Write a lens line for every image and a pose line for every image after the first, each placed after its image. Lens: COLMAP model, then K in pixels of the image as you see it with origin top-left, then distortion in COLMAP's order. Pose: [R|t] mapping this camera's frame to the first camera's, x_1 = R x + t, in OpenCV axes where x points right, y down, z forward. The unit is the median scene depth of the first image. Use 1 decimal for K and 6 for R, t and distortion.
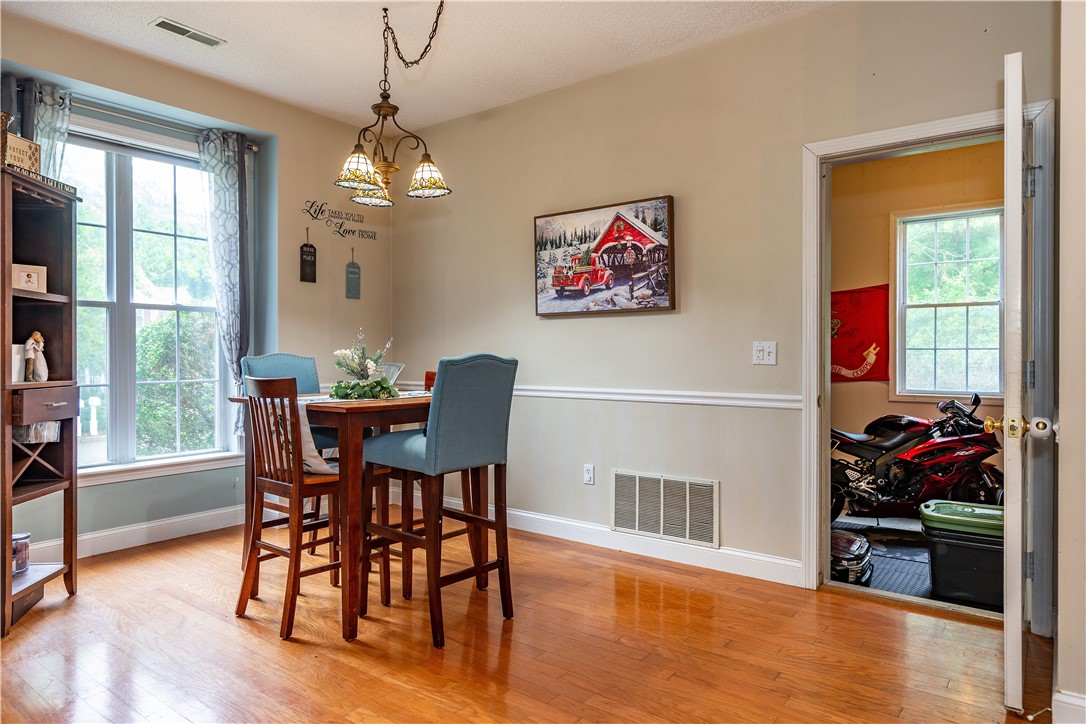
lens RADIAL K [[691.6, 0, 540.4], [0, 691.6, 355.6], [0, 0, 1]] dist [-0.000012, 0.002727]
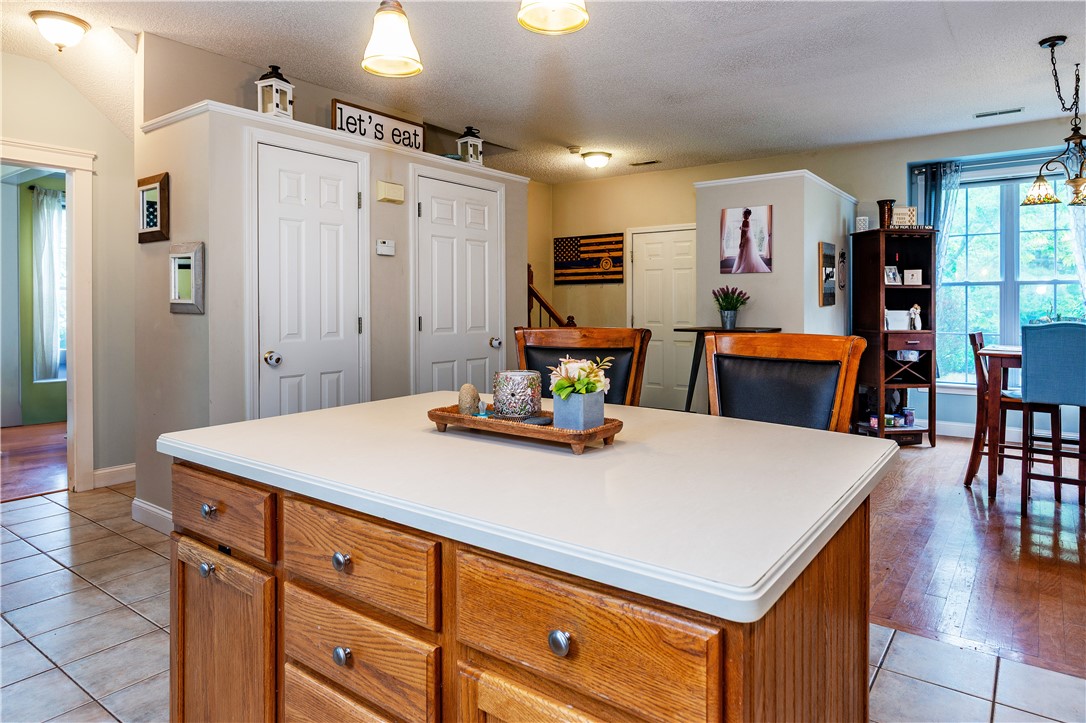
lens RADIAL K [[684.1, 0, 544.1], [0, 684.1, 303.1], [0, 0, 1]] dist [-0.000594, -0.000090]
pose [[0.008190, 0.002508, -0.999963, 1.089476], [-0.001709, 0.999995, 0.002494, -0.037287], [0.999965, 0.001688, 0.008194, -0.045269]]
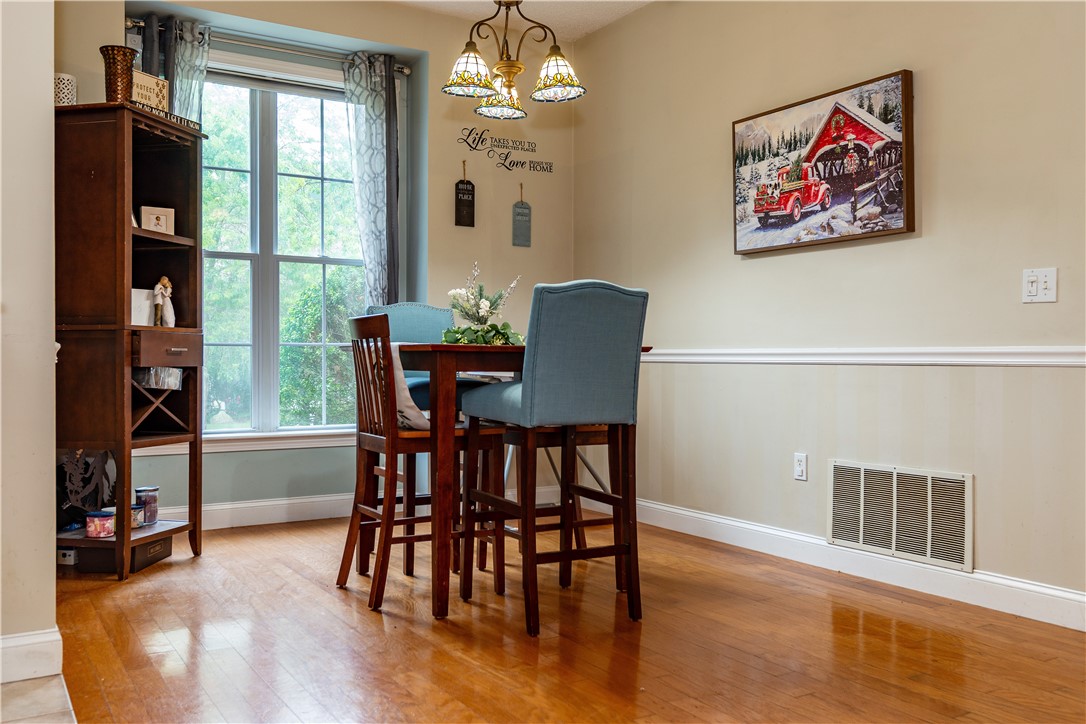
lens RADIAL K [[956.5, 0, 544.7], [0, 956.5, 364.0], [0, 0, 1]] dist [0.002925, 0.000093]
pose [[0.935529, 0.002005, -0.353245, 0.218336], [-0.001935, 0.999998, 0.000552, 0.079418], [0.353246, 0.000167, 0.935531, -0.050700]]
